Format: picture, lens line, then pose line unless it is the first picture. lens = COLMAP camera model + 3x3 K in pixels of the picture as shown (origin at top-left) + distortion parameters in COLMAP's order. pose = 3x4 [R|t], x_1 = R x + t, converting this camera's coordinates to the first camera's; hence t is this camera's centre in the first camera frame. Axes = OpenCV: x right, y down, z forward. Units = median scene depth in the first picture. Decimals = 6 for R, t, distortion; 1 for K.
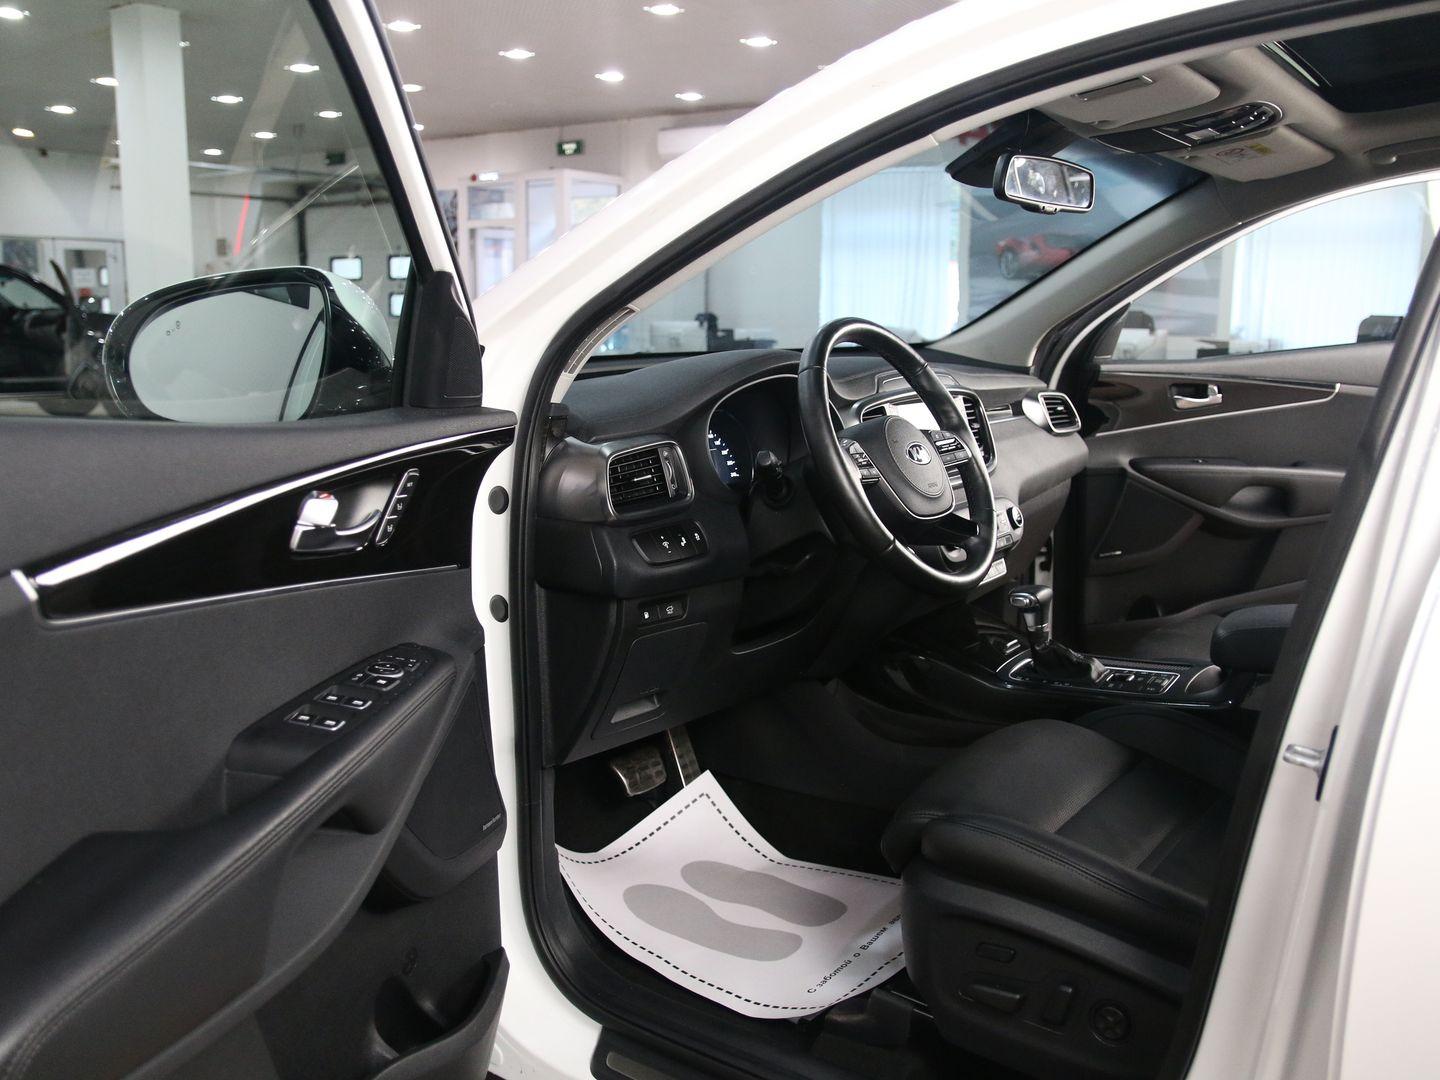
lens RADIAL K [[1241.7, 0, 720.0], [0, 1241.7, 540.0], [0, 0, 1]] dist [-0.129384, 0.110545]
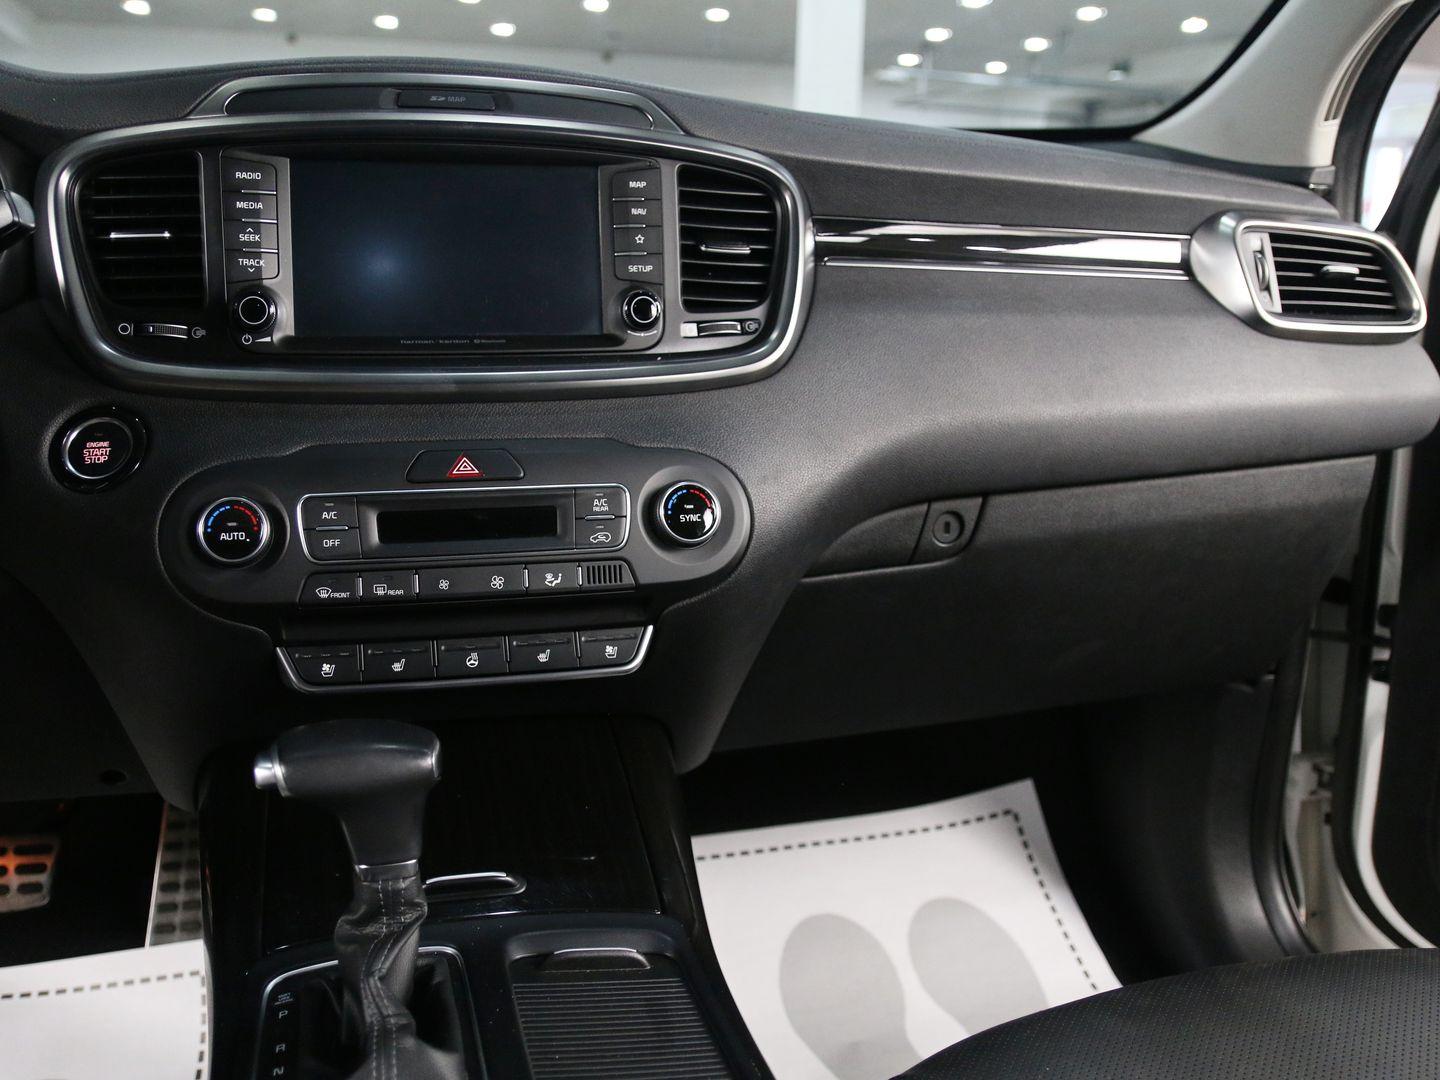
lens RADIAL K [[1241.7, 0, 720.0], [0, 1241.7, 540.0], [0, 0, 1]] dist [-0.129384, 0.110545]
pose [[0.771983, 0.163098, -0.614363, 0.410319], [-0.128239, 0.986609, 0.100781, -0.043552], [0.622573, 0.000984, 0.782561, 0.665999]]
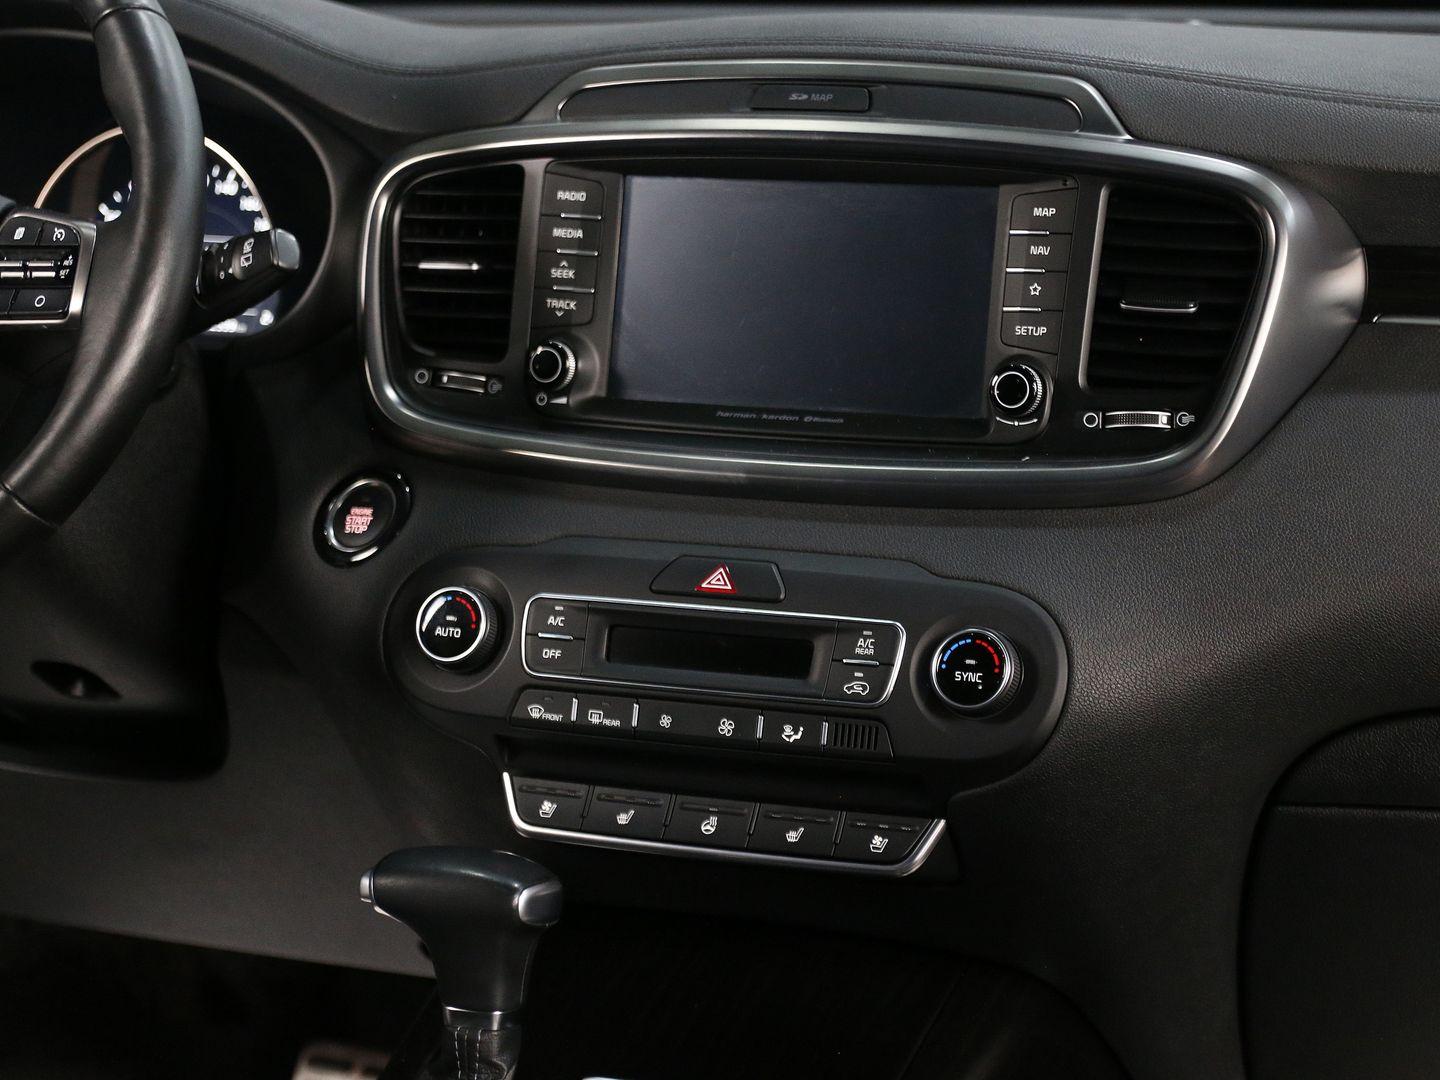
lens RADIAL K [[3481.0, 0, 720.0], [0, 3481.0, 540.0], [0, 0, 1]] dist [0.086064, 0.054933]
pose [[0.215847, 0.166314, -0.962159, 0.813646], [-0.167818, 0.977043, 0.131239, -0.117273], [0.961898, 0.133140, 0.238802, 0.699299]]
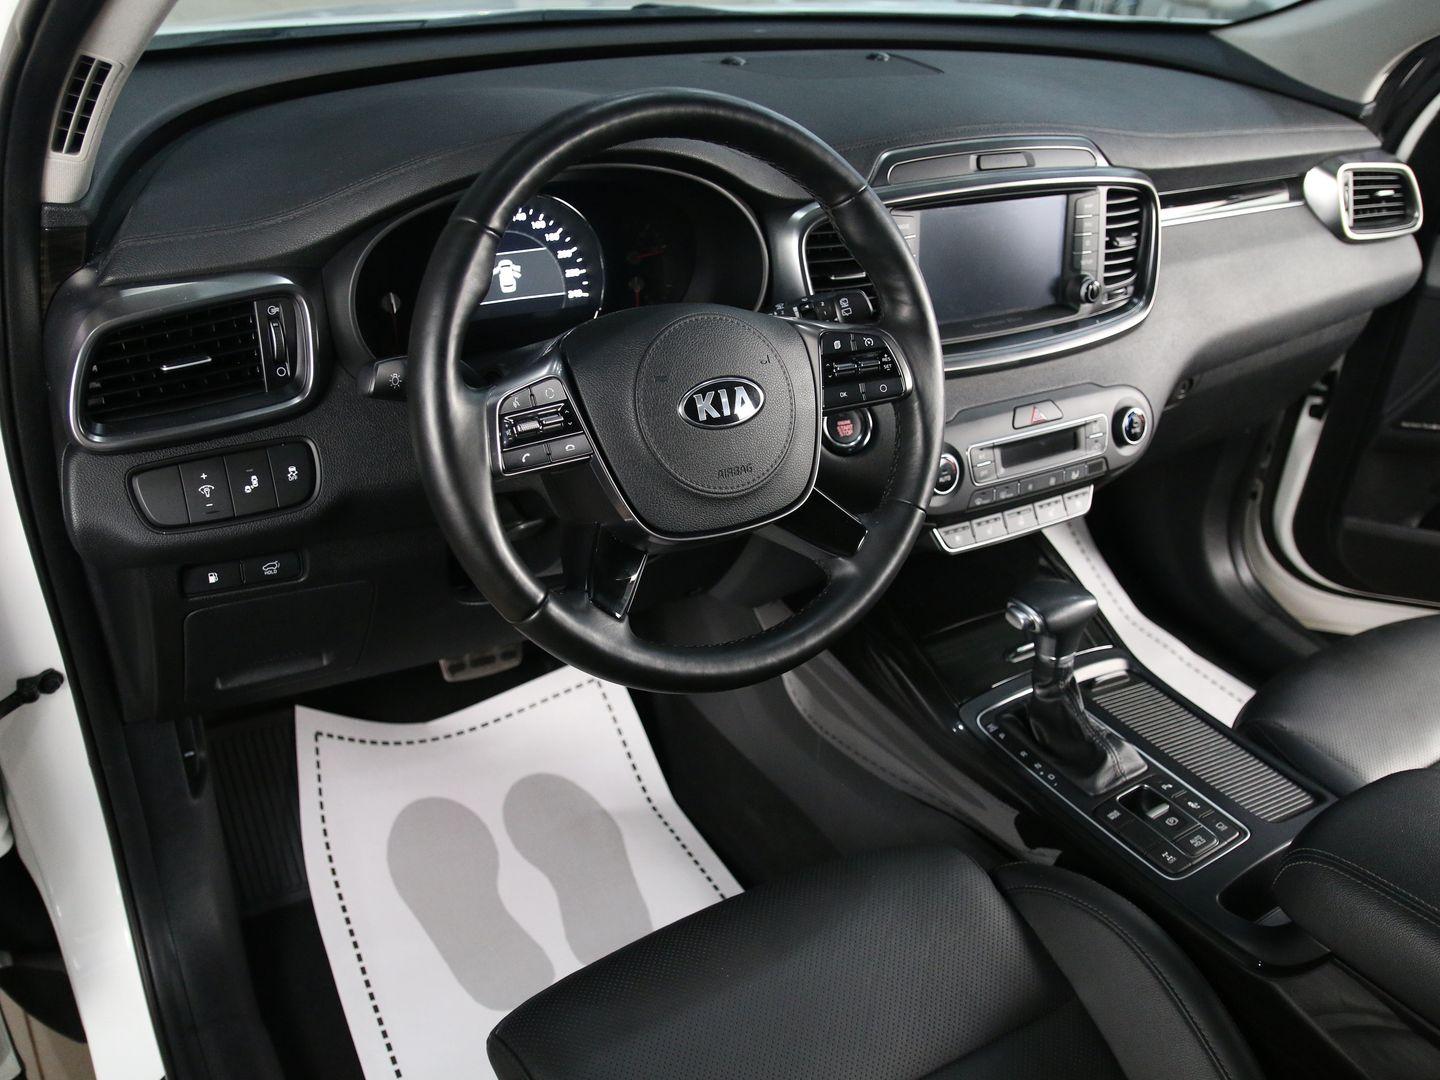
lens RADIAL K [[1241.7, 0, 720.0], [0, 1241.7, 540.0], [0, 0, 1]] dist [-0.129384, 0.110545]
pose [[0.916840, 0.271813, -0.292441, 0.221572], [-0.145762, 0.909790, 0.388633, -0.146906], [0.371696, -0.313687, 0.873752, 0.376824]]
